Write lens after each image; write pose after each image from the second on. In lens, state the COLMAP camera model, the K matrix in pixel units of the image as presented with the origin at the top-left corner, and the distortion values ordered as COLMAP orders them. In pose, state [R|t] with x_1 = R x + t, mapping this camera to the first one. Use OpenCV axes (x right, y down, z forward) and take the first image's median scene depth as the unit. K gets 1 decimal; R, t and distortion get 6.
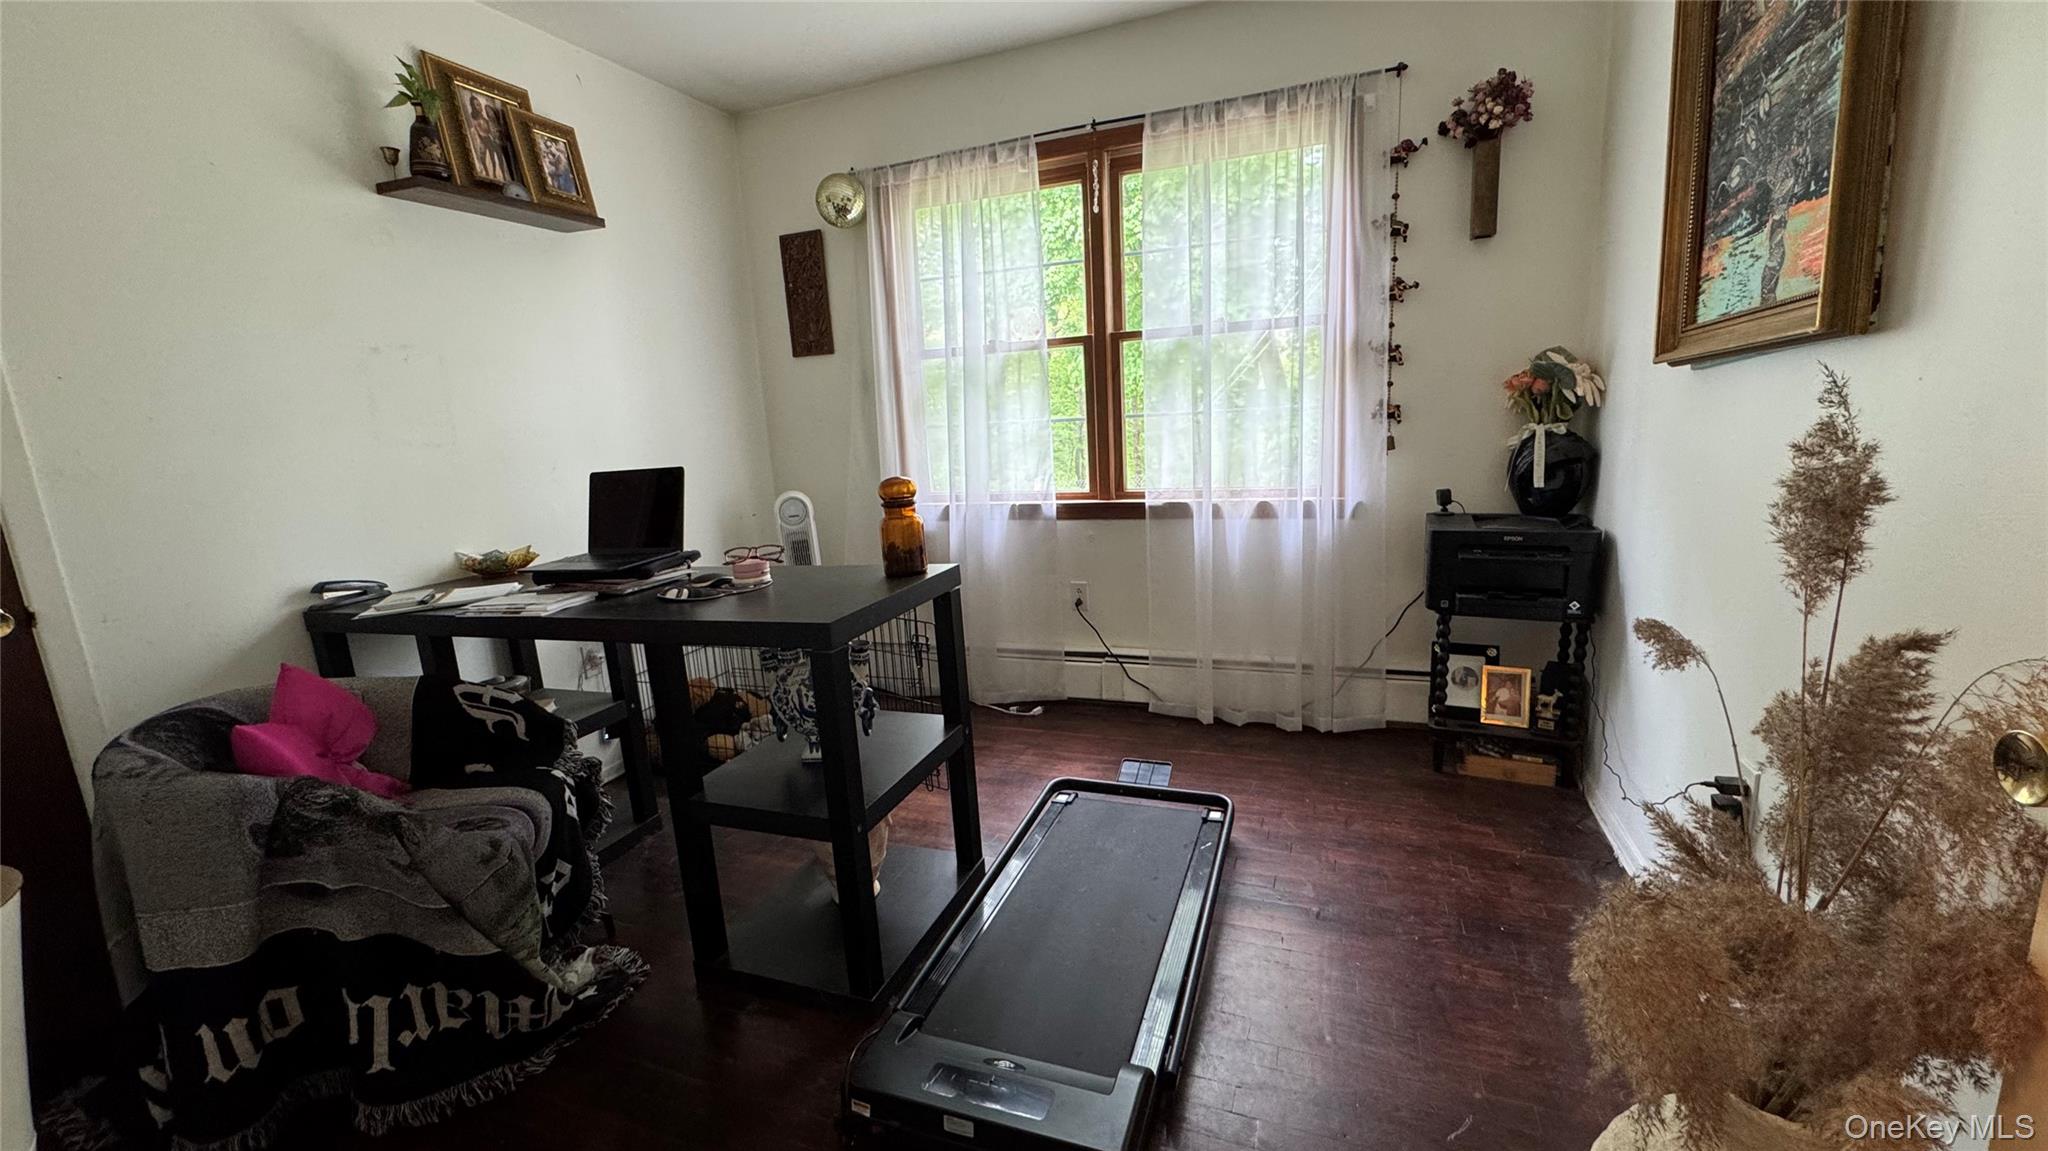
lens RADIAL K [[818.2, 0, 1026.1], [0, 818.2, 575.1], [0, 0, 1]] dist [-0.002527, -0.000224]
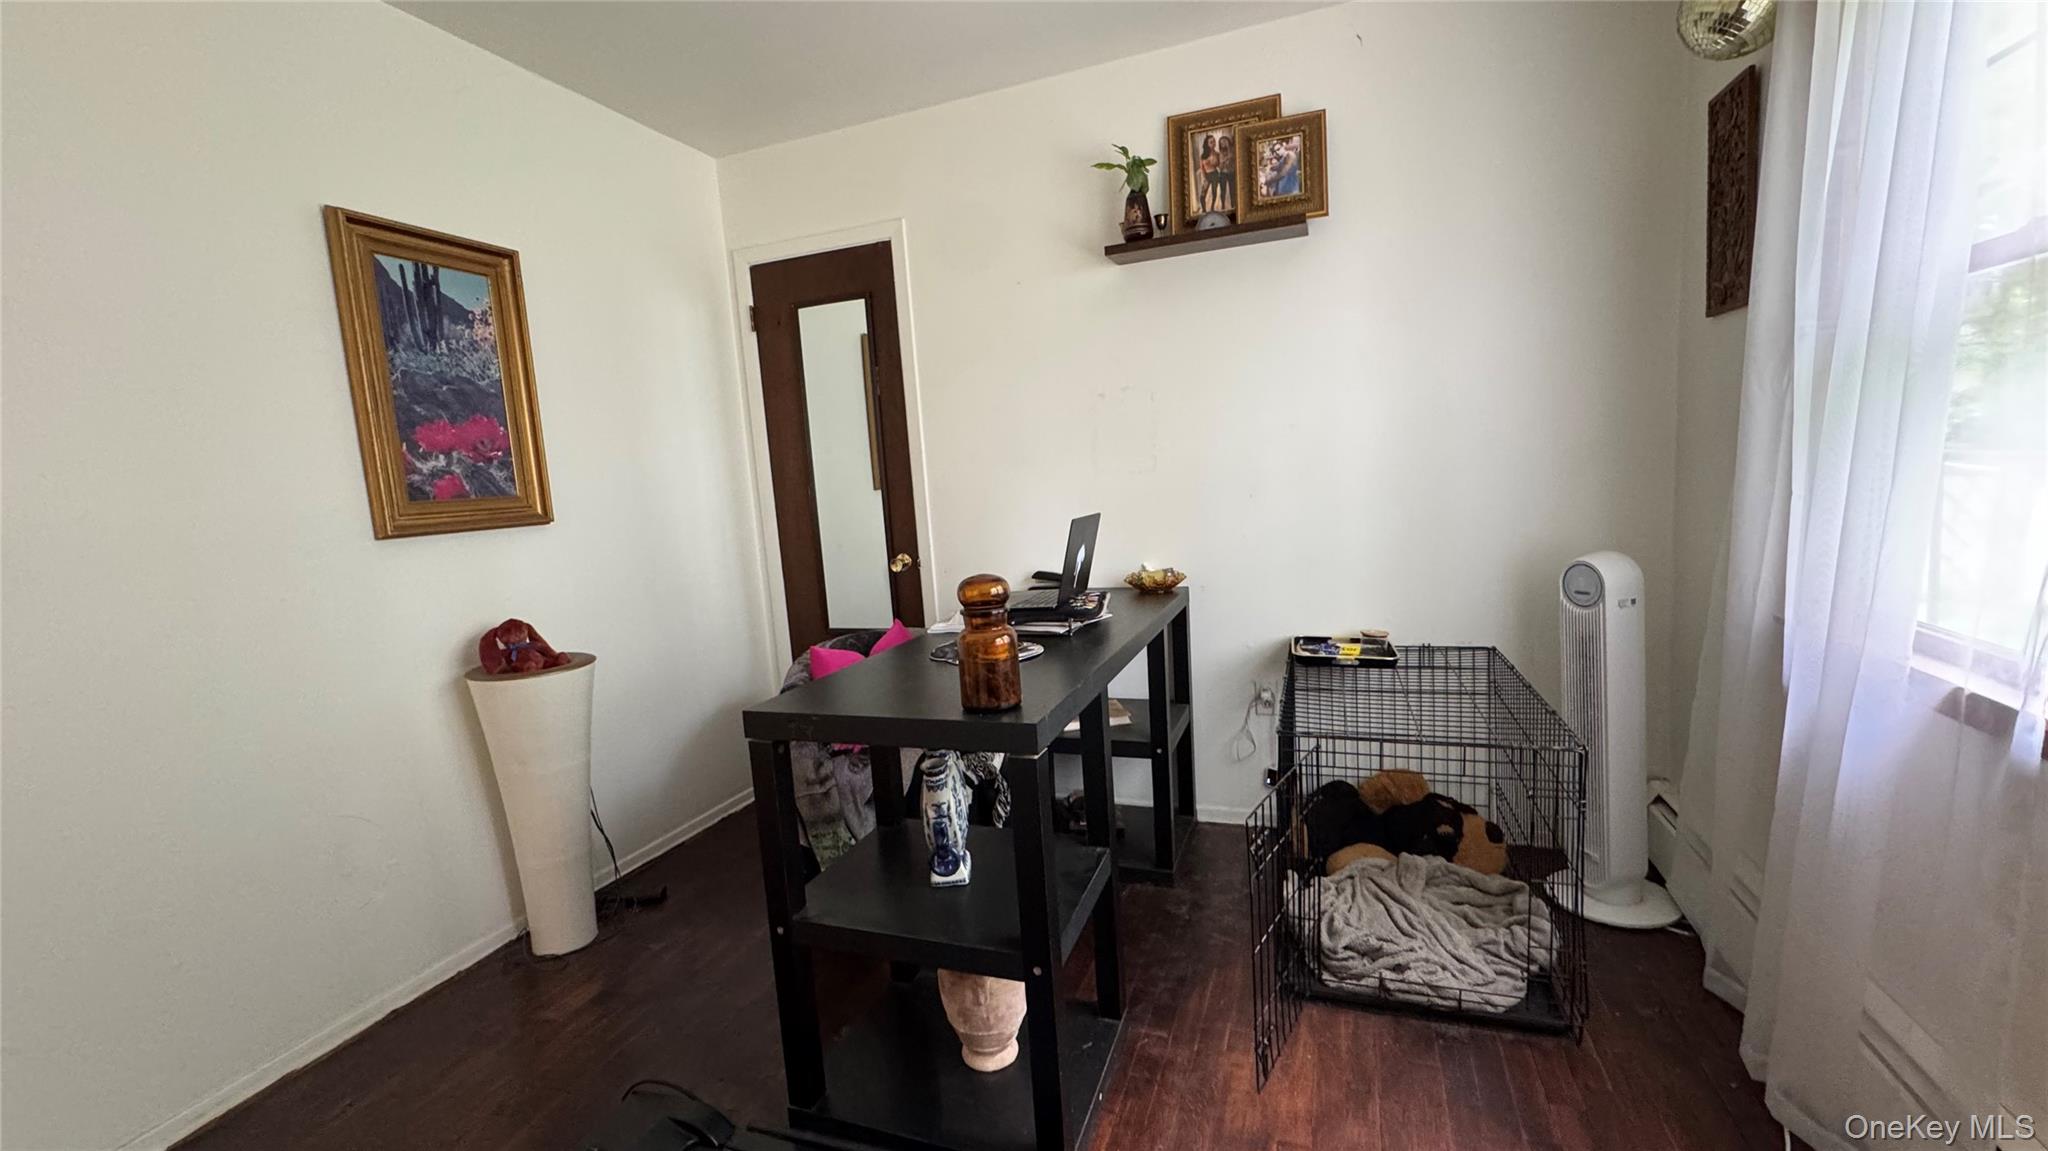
lens RADIAL K [[818.2, 0, 1030.4], [0, 818.2, 575.8], [0, 0, 1]] dist [-0.002527, -0.000224]
pose [[0.007672, 0.191470, -0.981469, 0.422962], [-0.131426, 0.973177, 0.188825, -0.201250], [0.991296, 0.127541, 0.032630, 0.778830]]
